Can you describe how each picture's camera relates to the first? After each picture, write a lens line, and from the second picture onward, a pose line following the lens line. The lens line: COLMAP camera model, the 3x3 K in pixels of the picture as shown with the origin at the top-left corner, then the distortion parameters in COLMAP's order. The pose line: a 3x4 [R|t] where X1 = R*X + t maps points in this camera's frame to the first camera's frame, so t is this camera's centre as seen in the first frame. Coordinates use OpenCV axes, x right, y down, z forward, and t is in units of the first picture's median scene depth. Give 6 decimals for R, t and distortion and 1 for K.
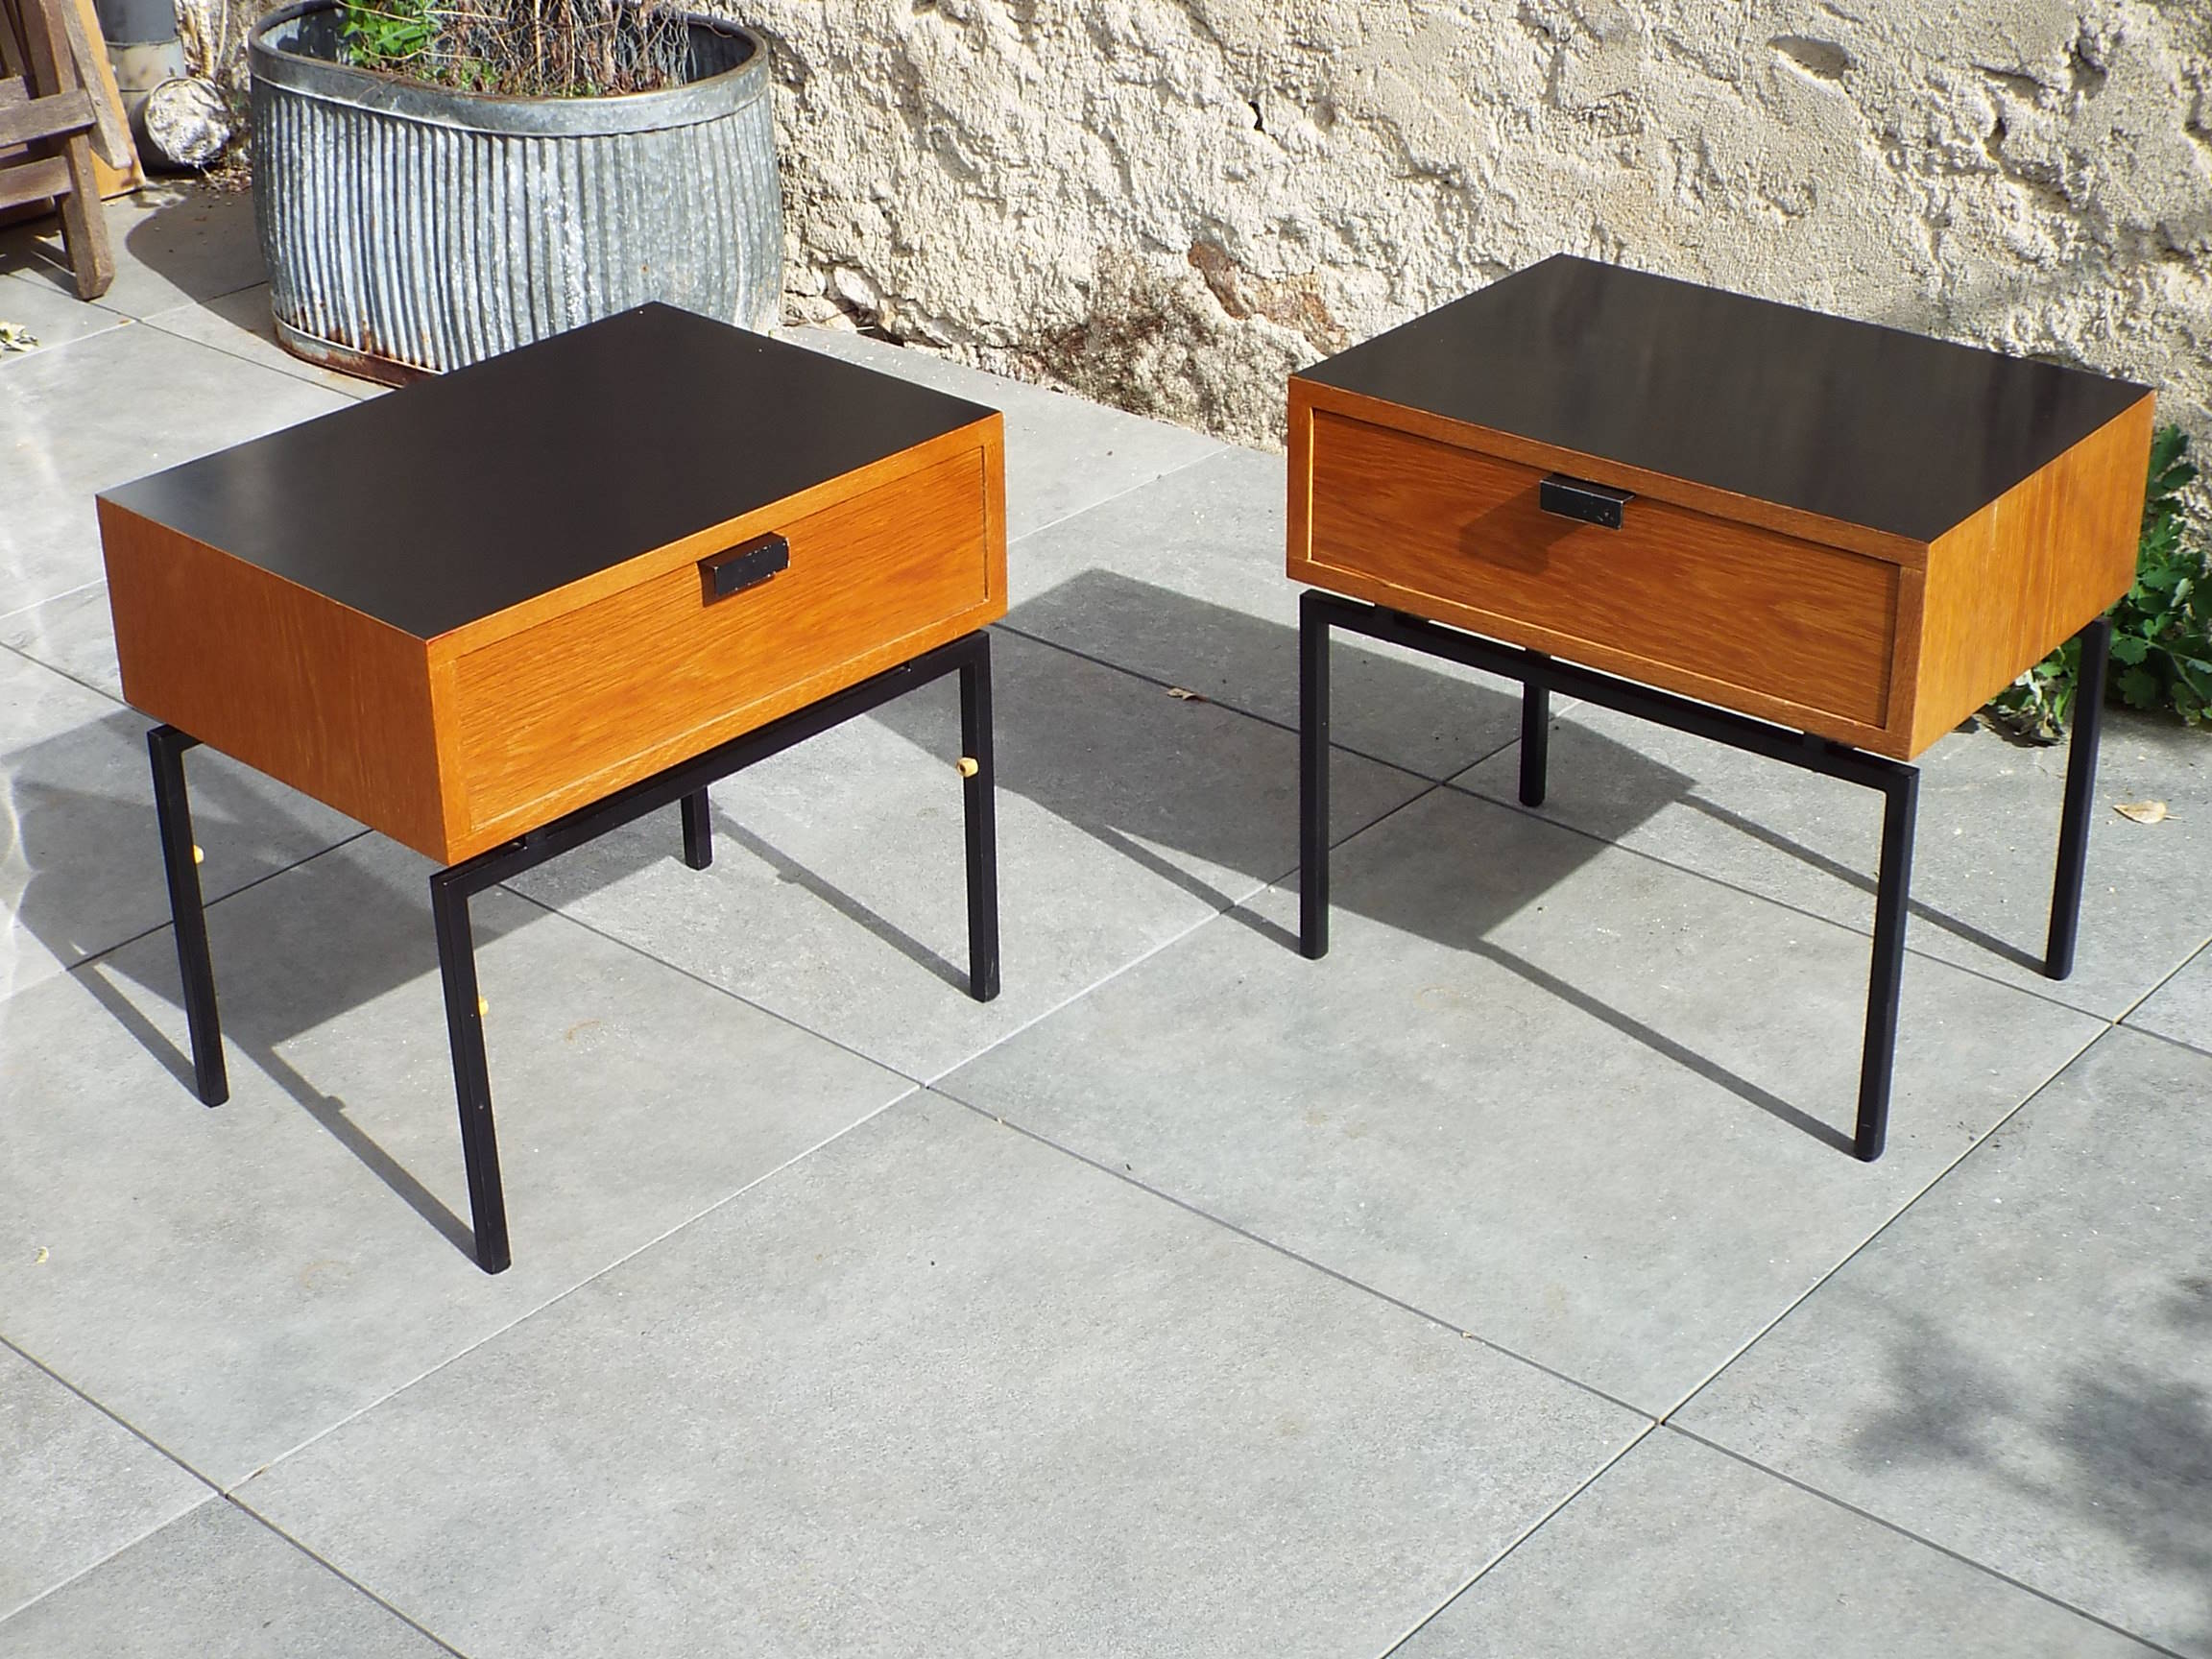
lens RADIAL K [[3400.5, 0, 1106.0], [0, 3400.5, 829.5], [0, 0, 1]] dist [-0.425497, 0.005708]
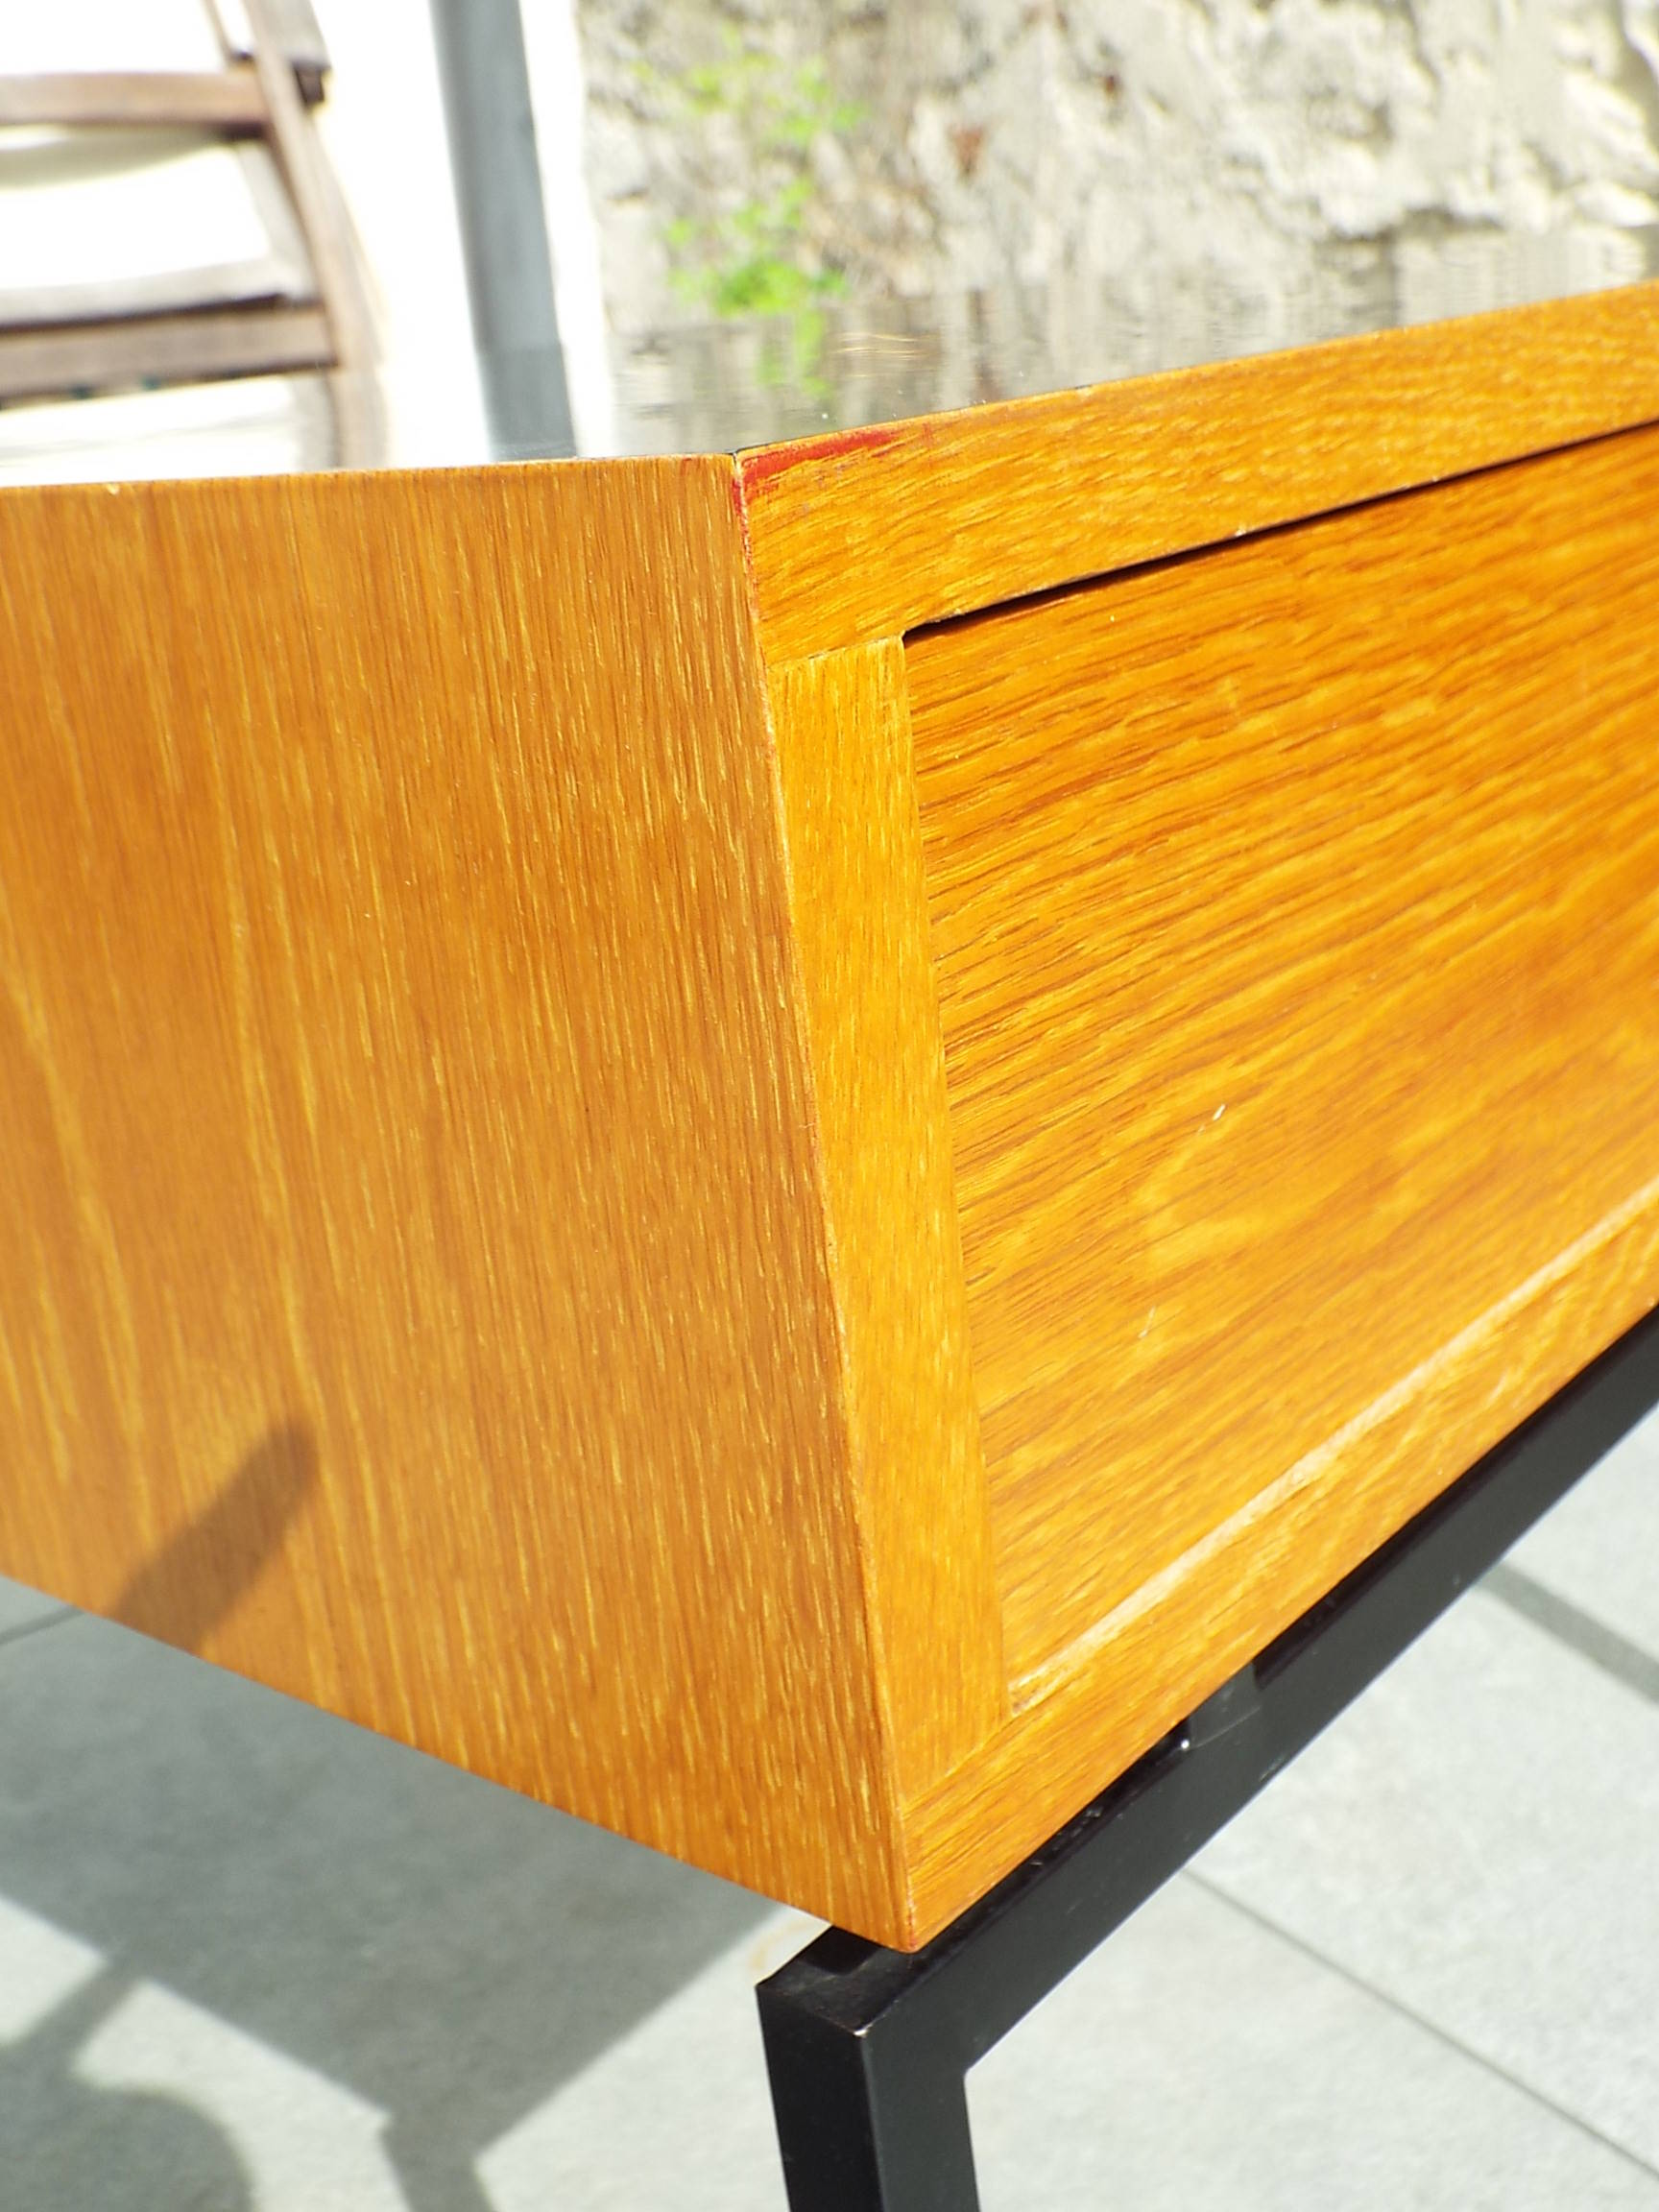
lens RADIAL K [[2578.9, 0, 829.5], [0, 2578.9, 1106.0], [0, 0, 1]] dist [0.001086, -0.000803]
pose [[0.994187, -0.107649, -0.002042, -0.186466], [0.105942, 0.981454, -0.159762, -0.009801], [0.019203, 0.158617, 0.987153, 0.823975]]
